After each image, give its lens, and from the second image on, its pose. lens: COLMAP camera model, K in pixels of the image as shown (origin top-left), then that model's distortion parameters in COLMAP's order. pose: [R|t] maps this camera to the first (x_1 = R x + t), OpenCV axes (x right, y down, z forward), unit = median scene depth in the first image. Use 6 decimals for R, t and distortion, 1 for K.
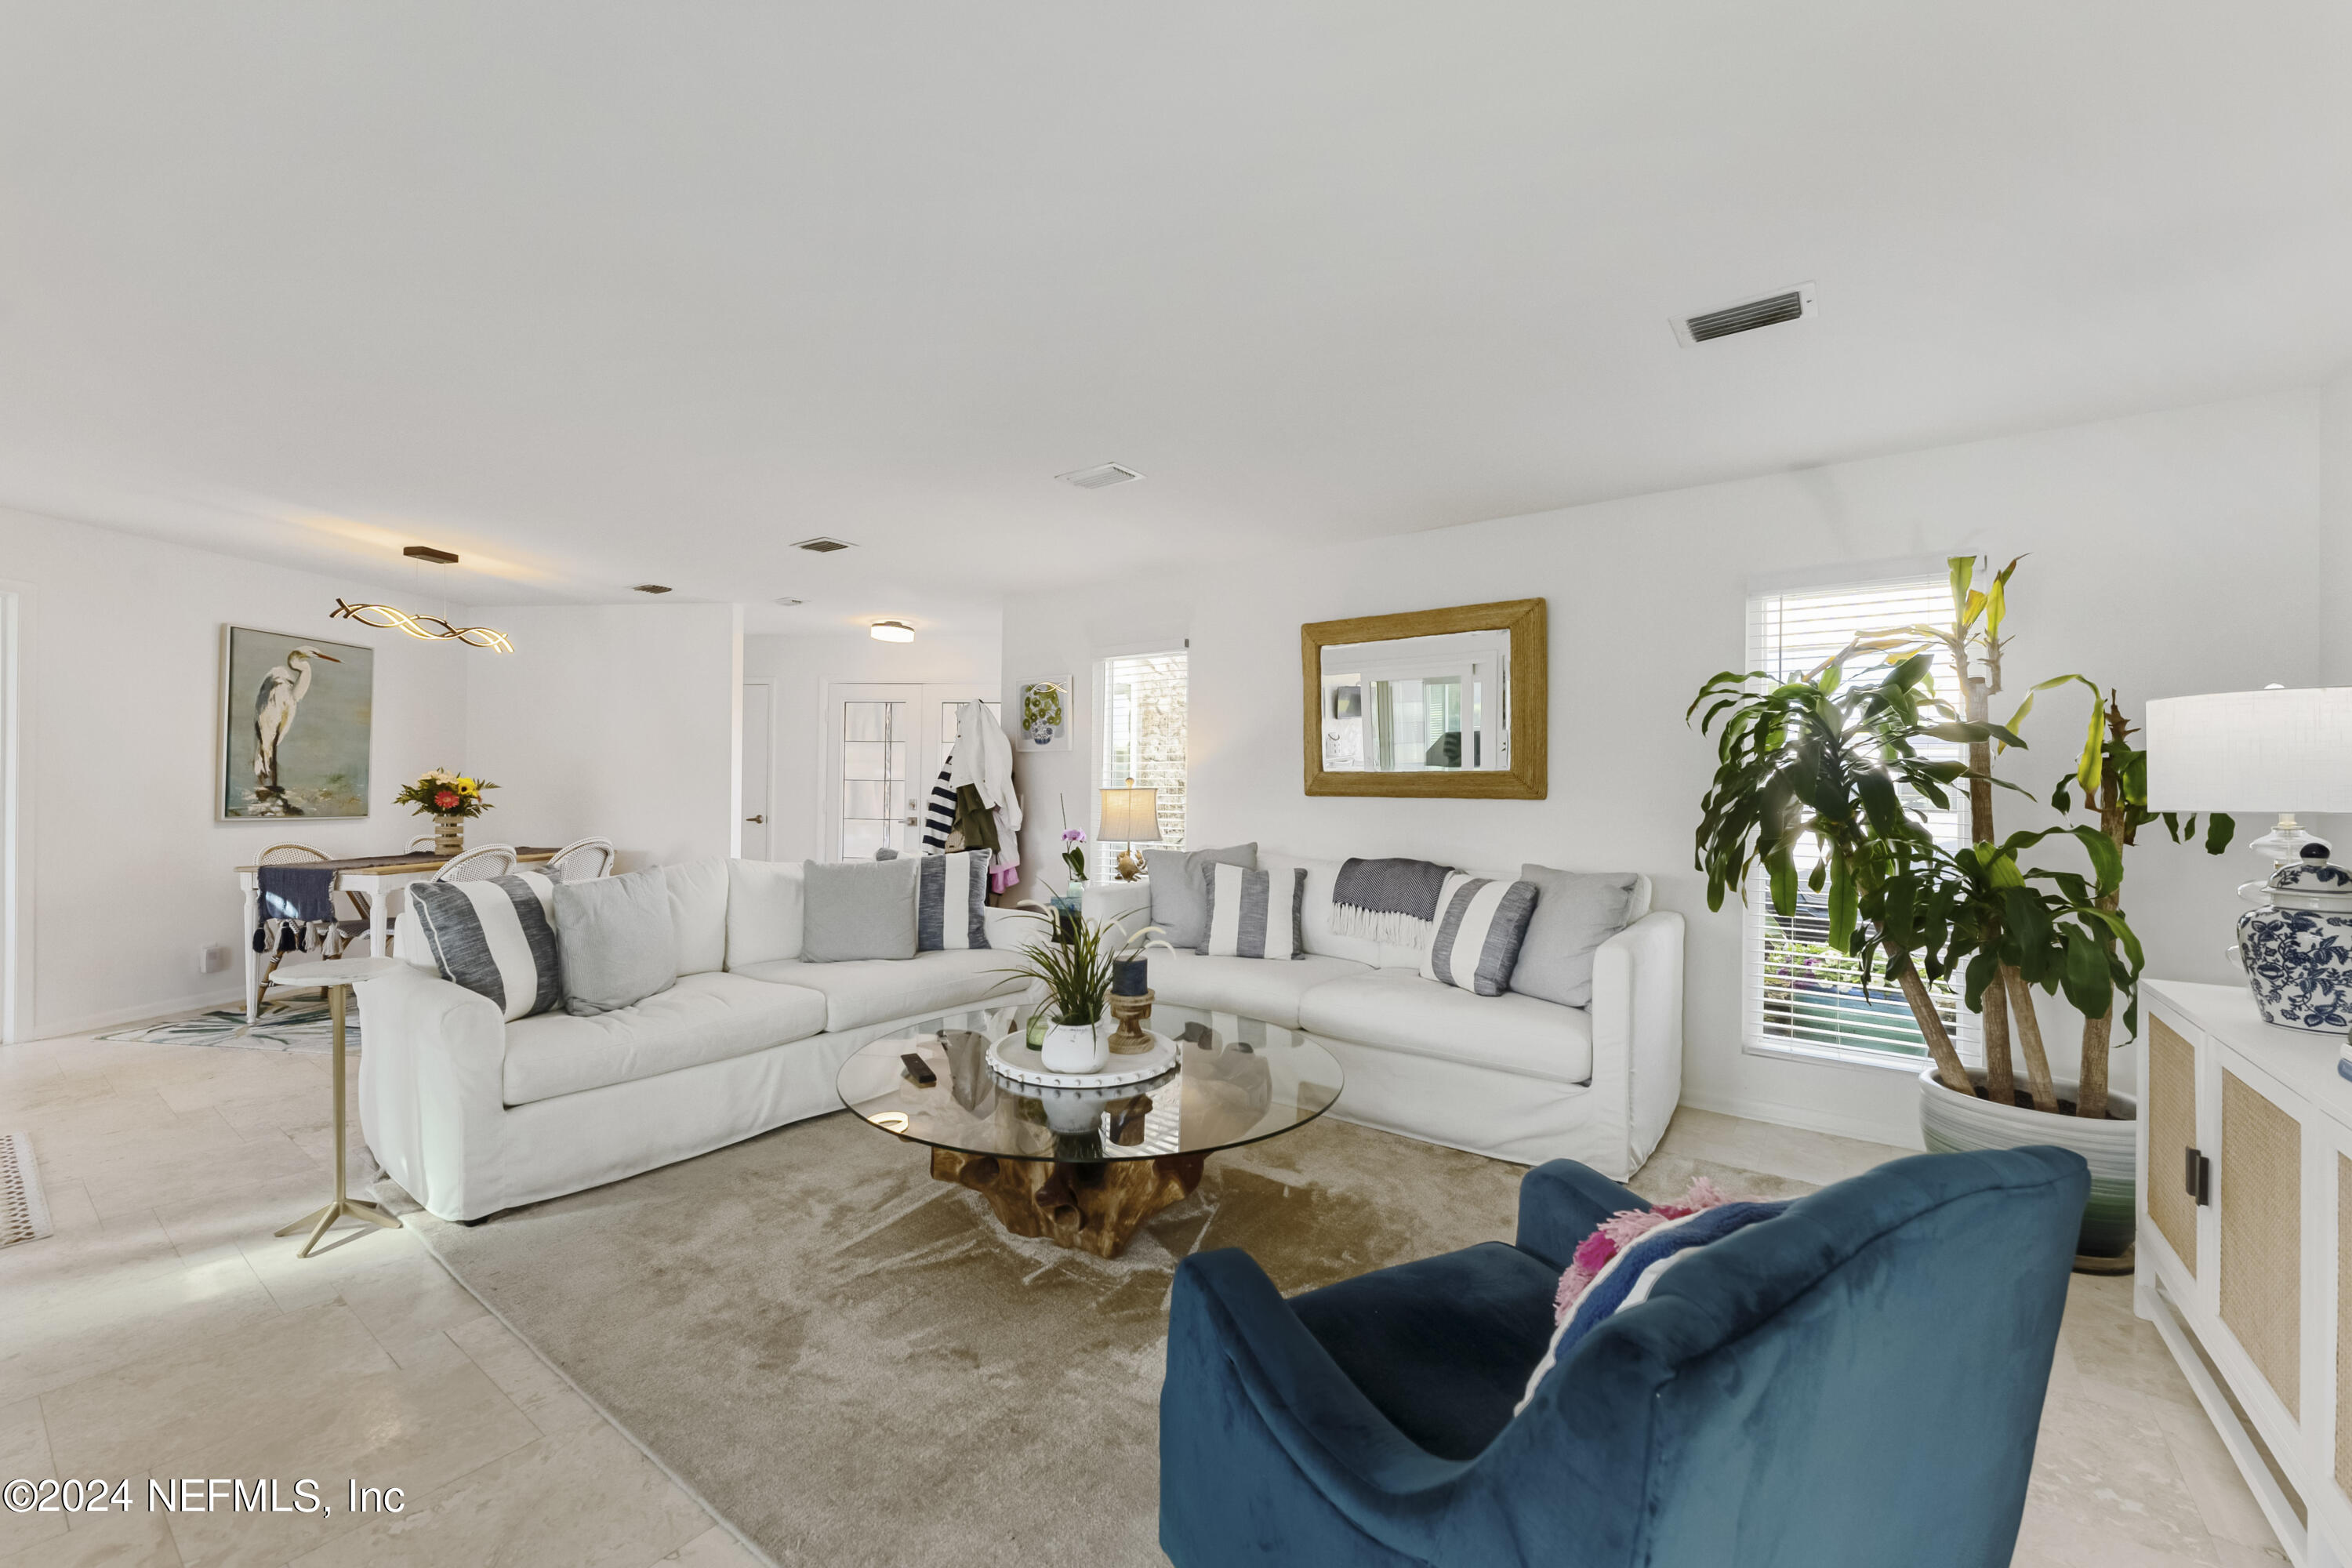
lens RADIAL K [[940.7, 0, 1172.9], [0, 940.7, 786.9], [0, 0, 1]] dist [0.000584, 0.000149]
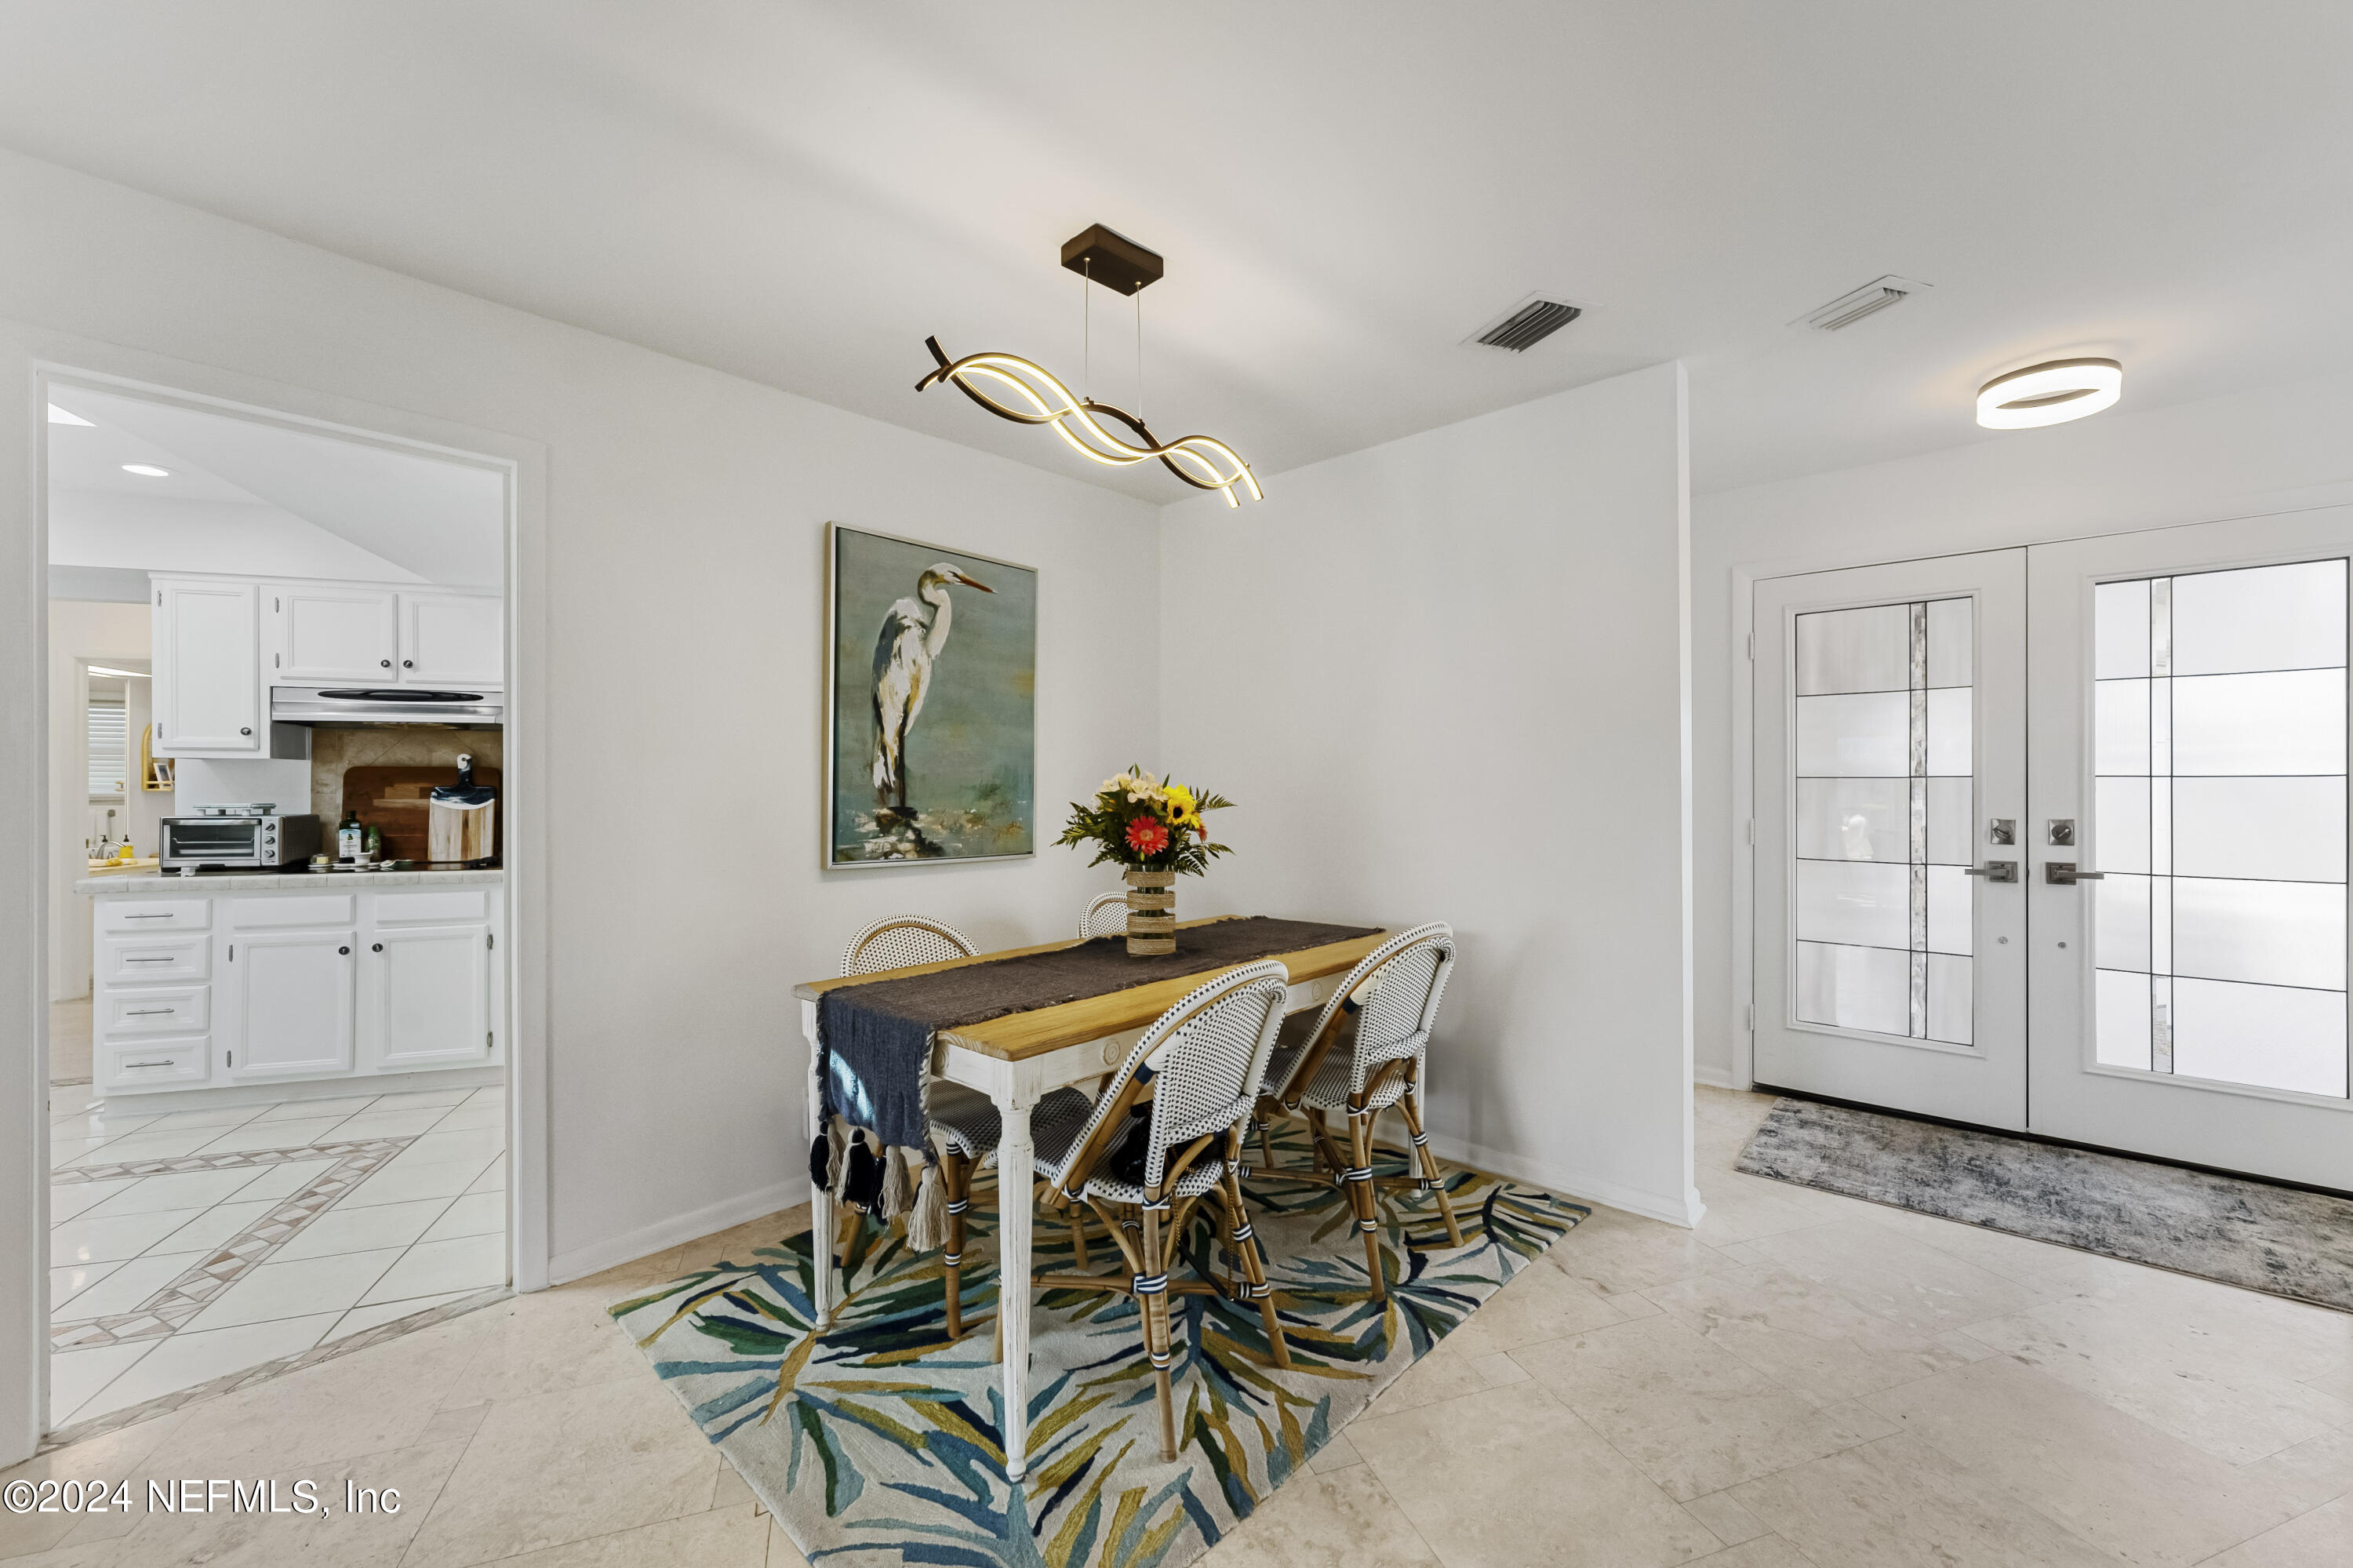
lens RADIAL K [[941.1, 0, 1173.4], [0, 941.1, 786.9], [0, 0, 1]] dist [0.000584, 0.000149]
pose [[0.823889, -0.016322, -0.566516, -0.493005], [0.014665, 0.999864, -0.007479, -0.006095], [0.566561, -0.002146, 0.824017, 0.620469]]
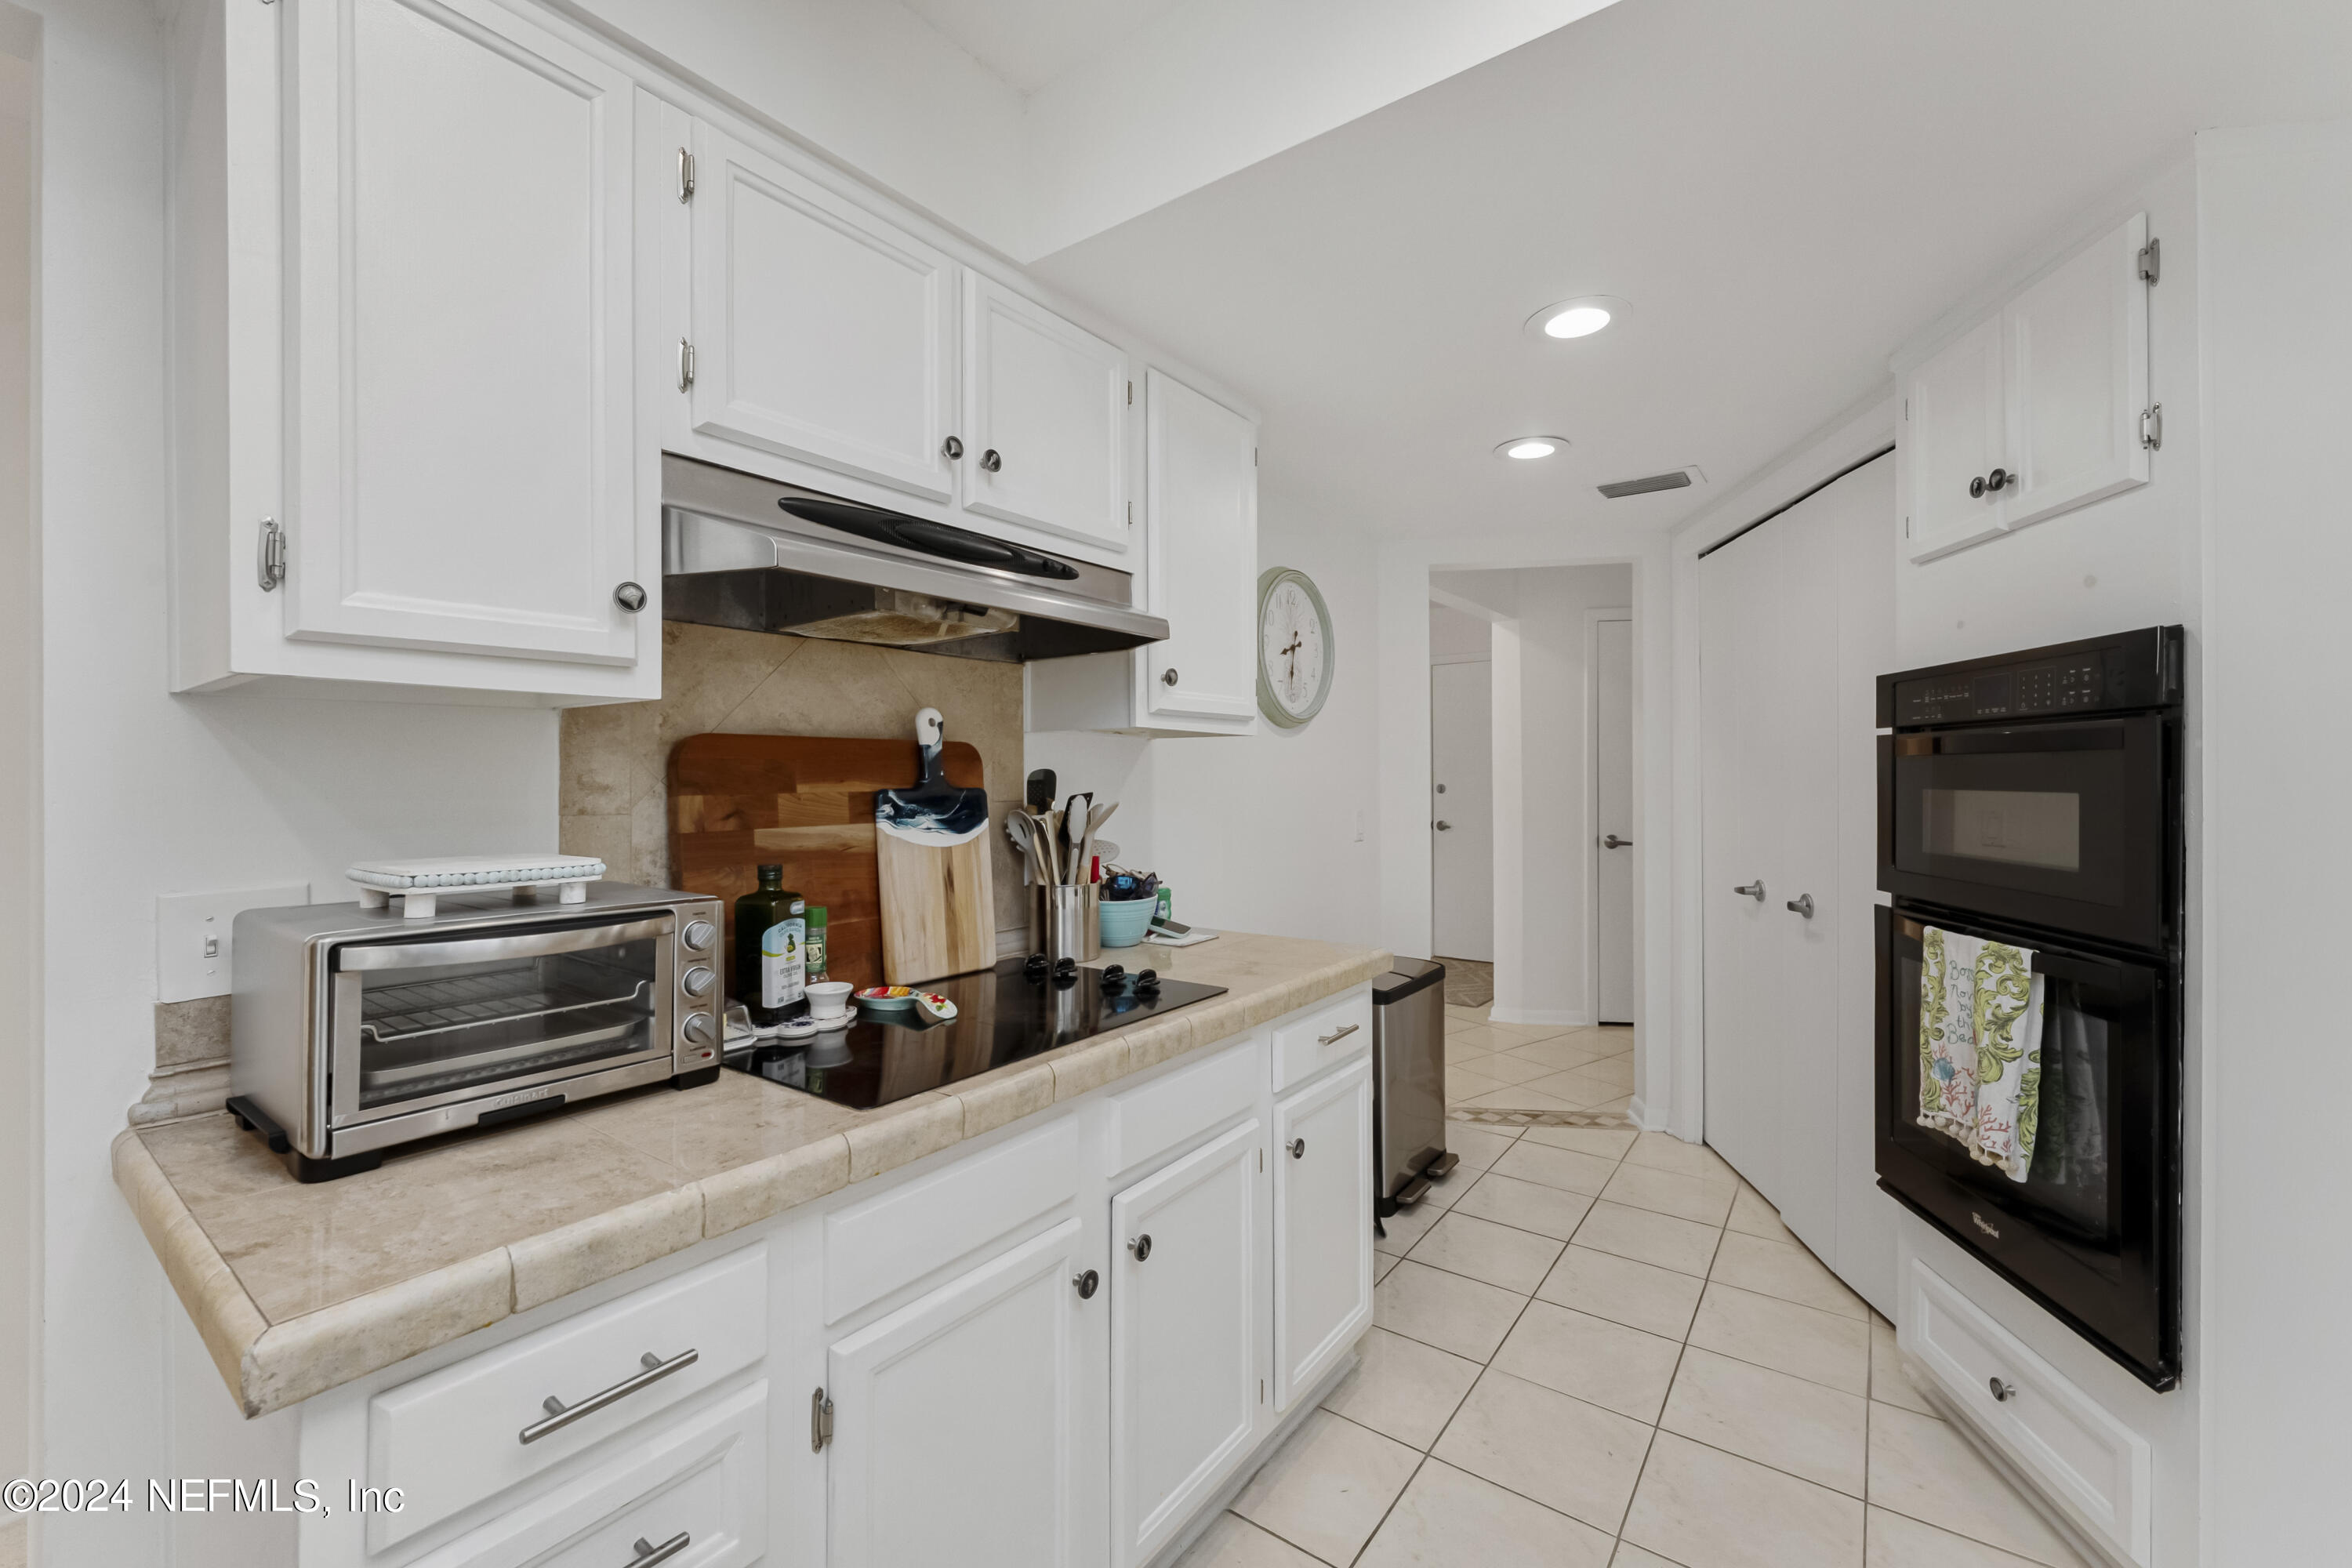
lens RADIAL K [[956.0, 0, 1176.0], [0, 956.0, 784.0], [0, 0, 1]] dist [0.000190, -0.000005]
pose [[0.999806, -0.018883, -0.005607, -1.394888], [0.018943, 0.999763, 0.010766, -0.025862], [0.005403, -0.010870, 0.999926, 0.611068]]
